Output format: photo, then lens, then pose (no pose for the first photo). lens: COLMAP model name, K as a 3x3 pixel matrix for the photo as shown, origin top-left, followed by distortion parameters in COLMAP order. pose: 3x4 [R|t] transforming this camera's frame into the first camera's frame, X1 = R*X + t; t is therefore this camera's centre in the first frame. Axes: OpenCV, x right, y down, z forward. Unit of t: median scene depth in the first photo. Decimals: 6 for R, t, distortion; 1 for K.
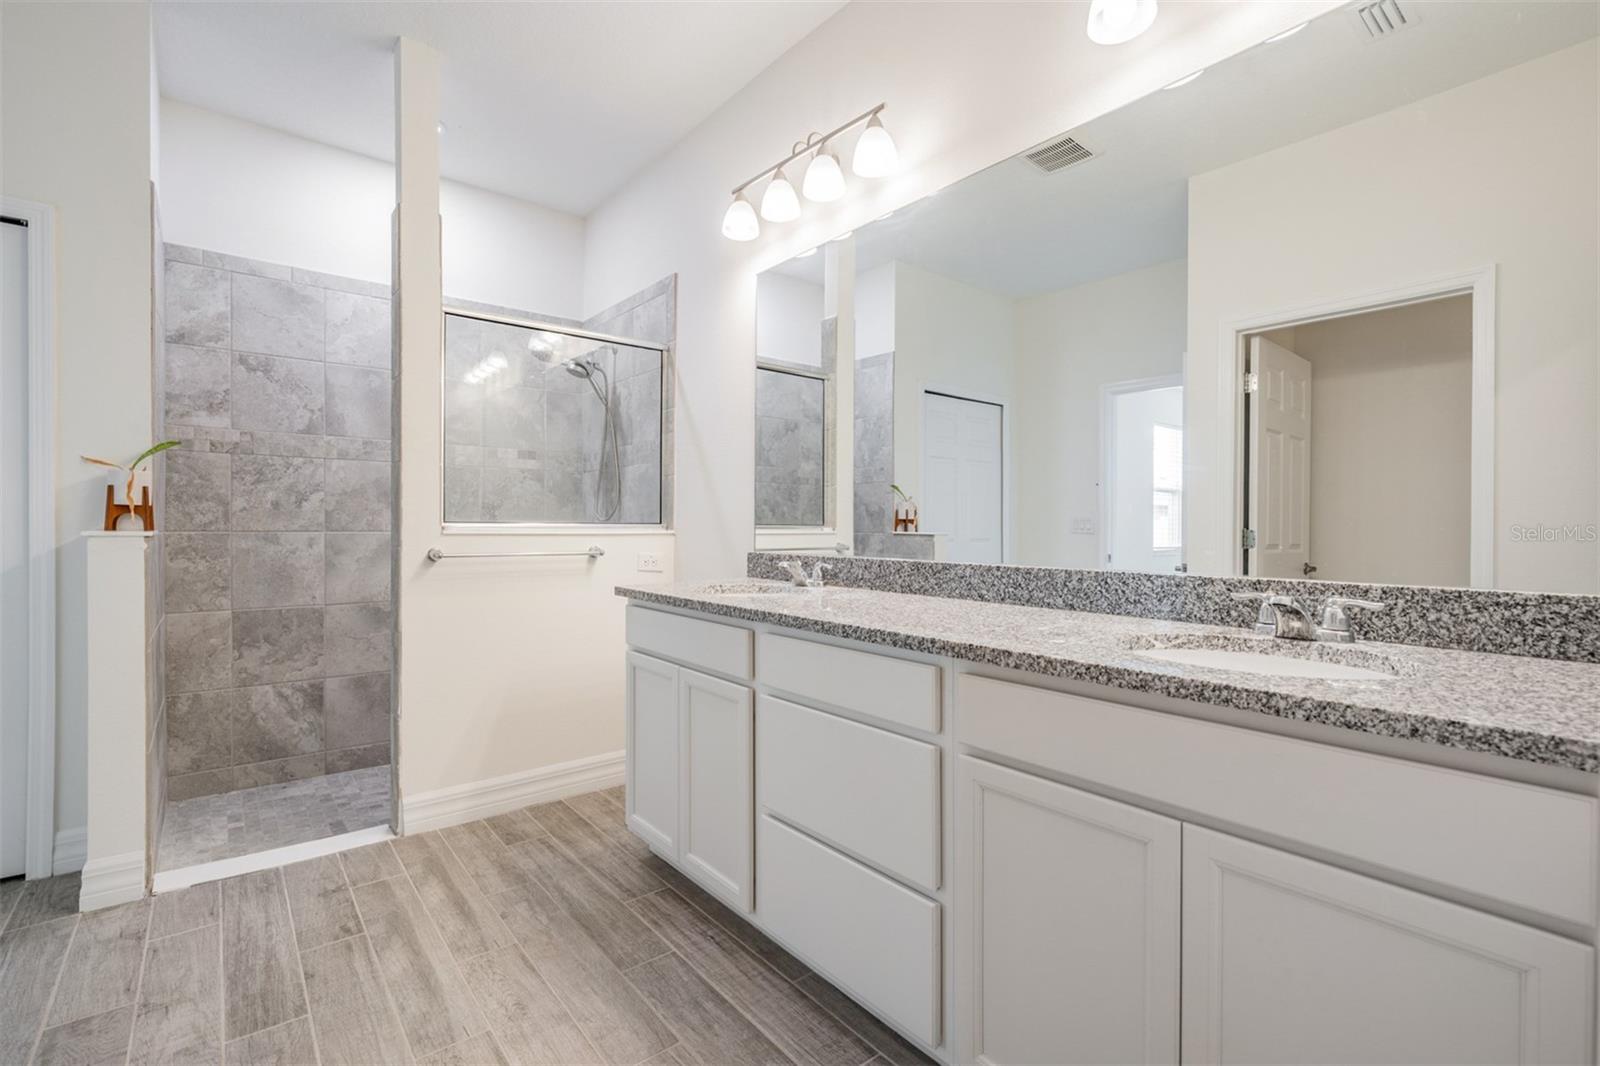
lens RADIAL K [[723.5, 0, 799.0], [0, 723.5, 529.3], [0, 0, 1]] dist [-0.000798, -0.000030]
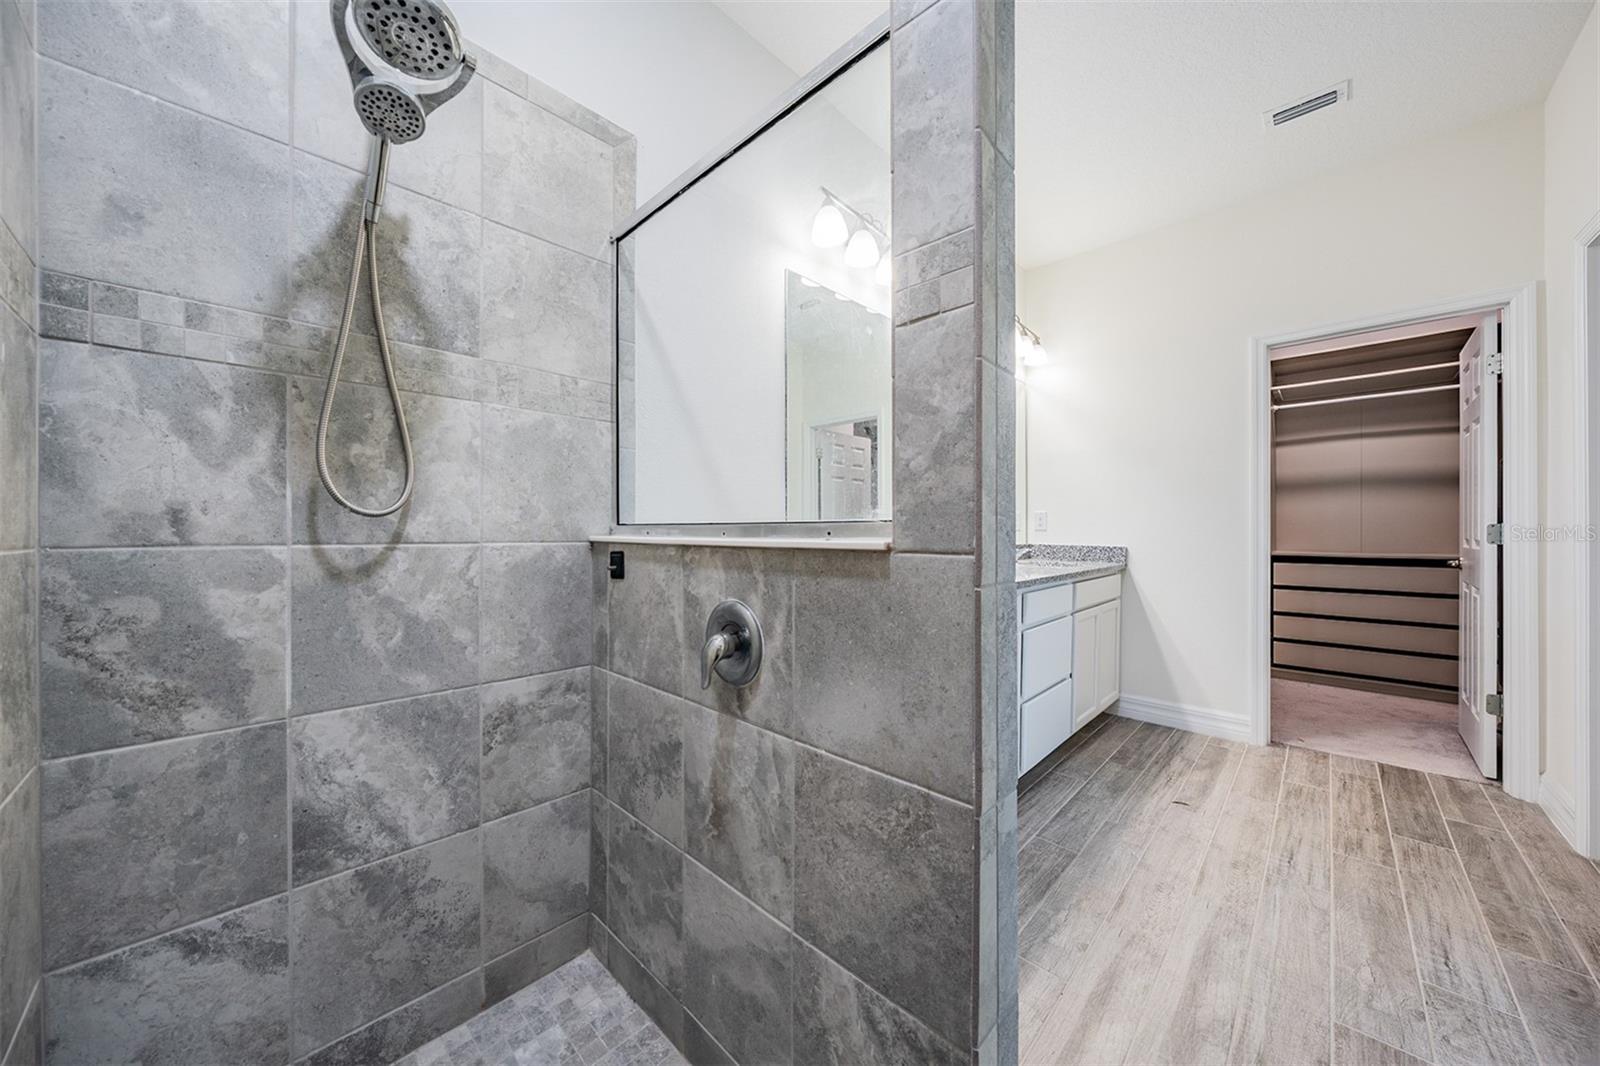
lens RADIAL K [[547.6, 0, 797.8], [0, 547.6, 530.1], [0, 0, 1]] dist [0.000400, 0.000017]
pose [[-0.120124, -0.004497, 0.992749, -1.181998], [0.005445, 0.999972, 0.005188, -0.009953], [-0.992744, 0.006029, -0.120096, 1.609624]]
